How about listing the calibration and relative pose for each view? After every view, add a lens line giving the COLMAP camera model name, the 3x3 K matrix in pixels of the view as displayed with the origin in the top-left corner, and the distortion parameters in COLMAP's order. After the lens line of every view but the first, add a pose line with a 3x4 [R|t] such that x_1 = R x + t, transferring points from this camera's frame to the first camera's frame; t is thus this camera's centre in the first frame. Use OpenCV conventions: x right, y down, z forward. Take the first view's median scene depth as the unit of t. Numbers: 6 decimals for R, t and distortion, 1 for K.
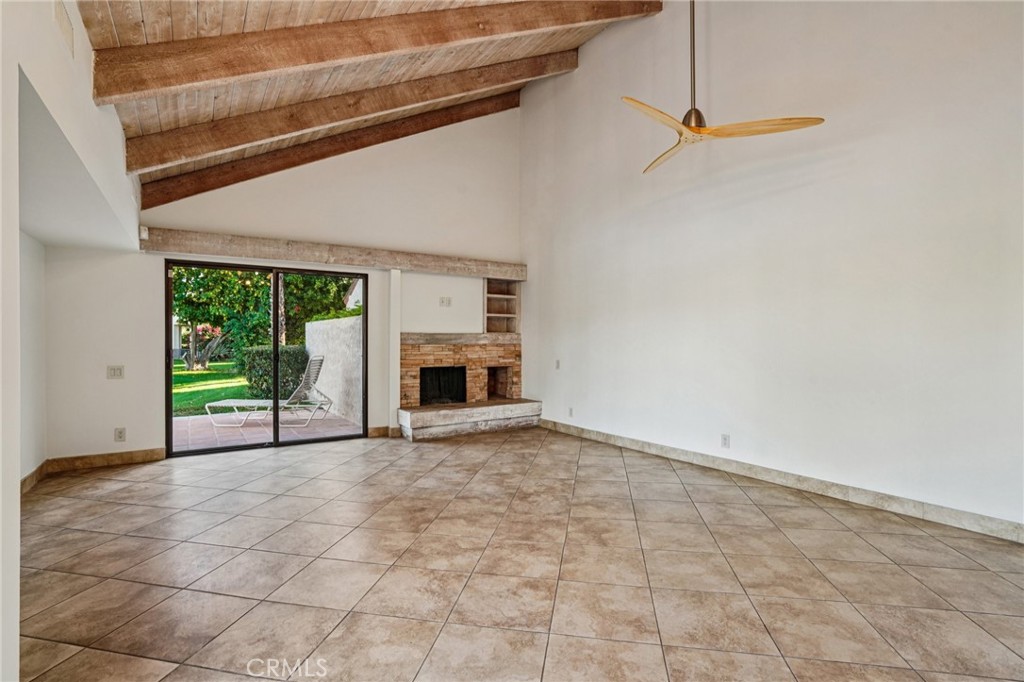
lens RADIAL K [[477.7, 0, 509.7], [0, 477.7, 337.4], [0, 0, 1]] dist [-0.062182, 0.022741]
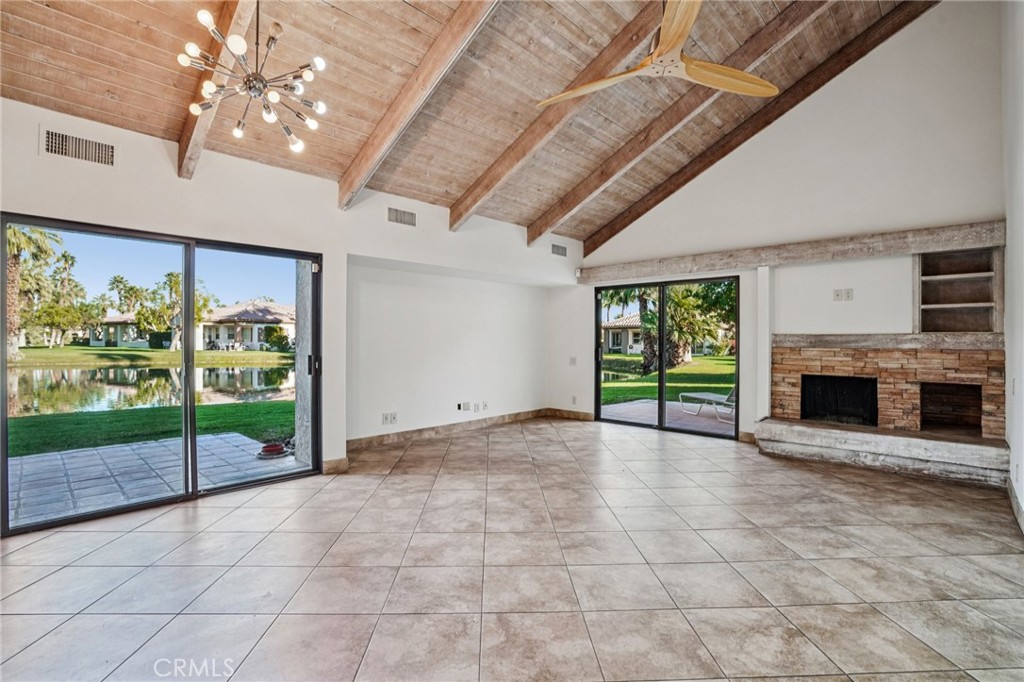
lens RADIAL K [[477.7, 0, 509.7], [0, 477.7, 337.4], [0, 0, 1]] dist [-0.062182, 0.022741]
pose [[0.212456, -0.004833, -0.977159, 0.548035], [0.001066, 0.999988, -0.004714, -0.000353], [0.977170, -0.000040, 0.212458, 0.319542]]
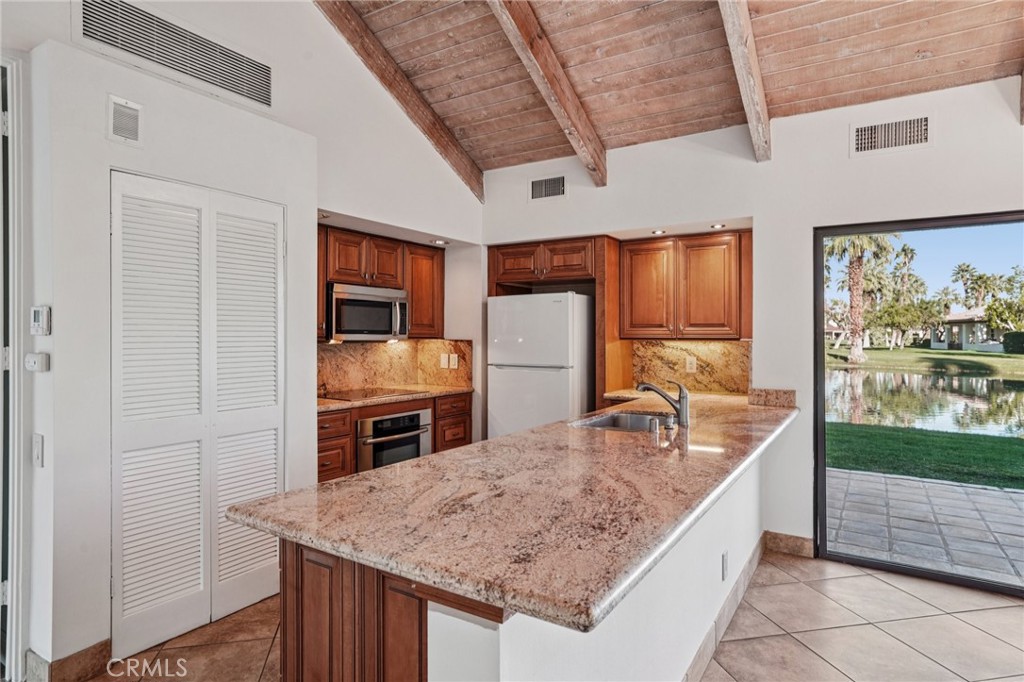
lens RADIAL K [[574.2, 0, 513.3], [0, 574.2, 333.6], [0, 0, 1]] dist [-0.019822, 0.019891]
pose [[-0.915849, -0.006759, -0.401467, 0.494241], [-0.003075, 0.999947, -0.009821, -0.017764], [0.401512, -0.007760, -0.915821, 0.314129]]
